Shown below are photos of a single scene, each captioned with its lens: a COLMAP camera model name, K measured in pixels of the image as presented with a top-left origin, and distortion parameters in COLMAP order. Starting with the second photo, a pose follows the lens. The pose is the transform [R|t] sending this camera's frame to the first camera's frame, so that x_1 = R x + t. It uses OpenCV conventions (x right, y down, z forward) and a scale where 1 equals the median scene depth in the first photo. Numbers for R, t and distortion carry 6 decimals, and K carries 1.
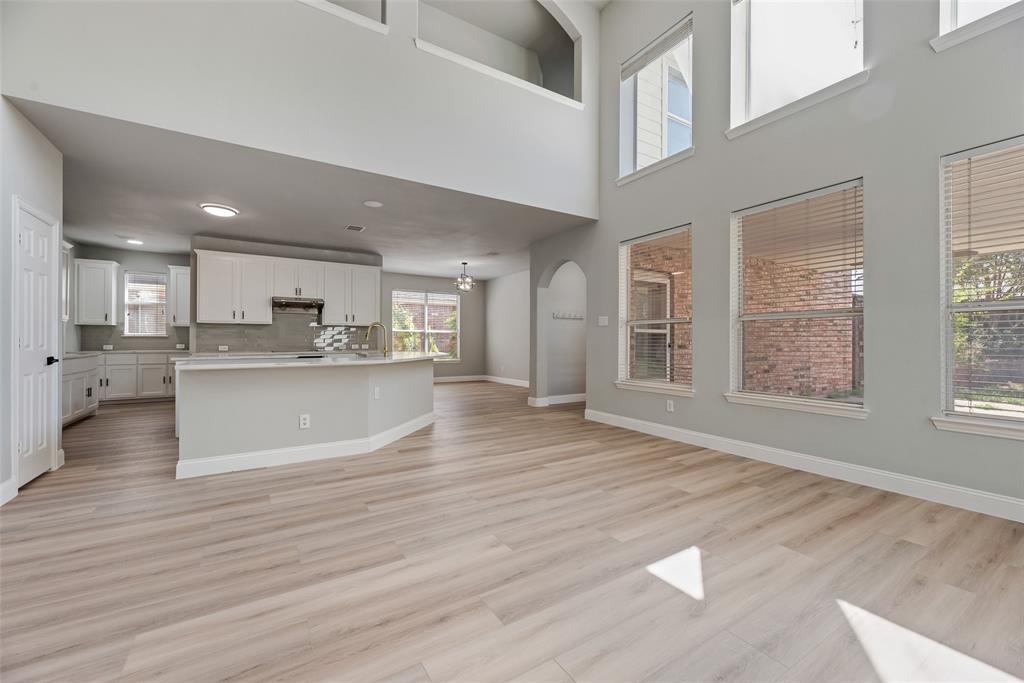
lens RADIAL K [[412.0, 0, 511.0], [0, 412.0, 340.7], [0, 0, 1]] dist [-0.000502, -0.000036]
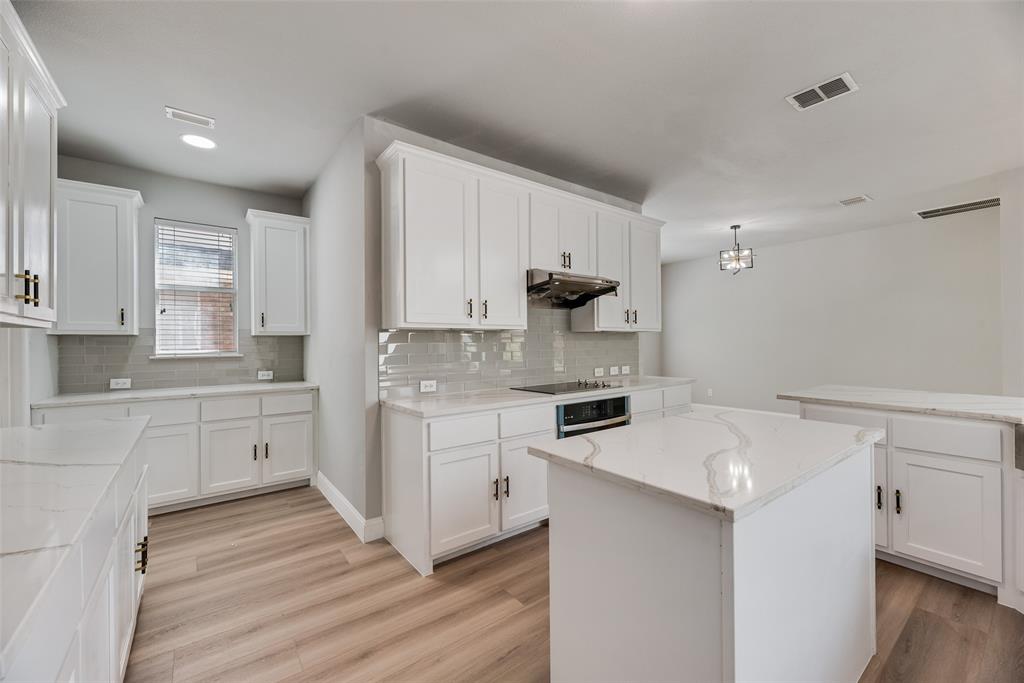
lens RADIAL K [[412.0, 0, 512.4], [0, 412.0, 341.0], [0, 0, 1]] dist [-0.000502, -0.000036]
pose [[0.996042, -0.008915, 0.088436, -0.593287], [0.008873, 0.999960, 0.000863, -0.027533], [-0.088440, -0.000075, 0.996082, 0.514922]]
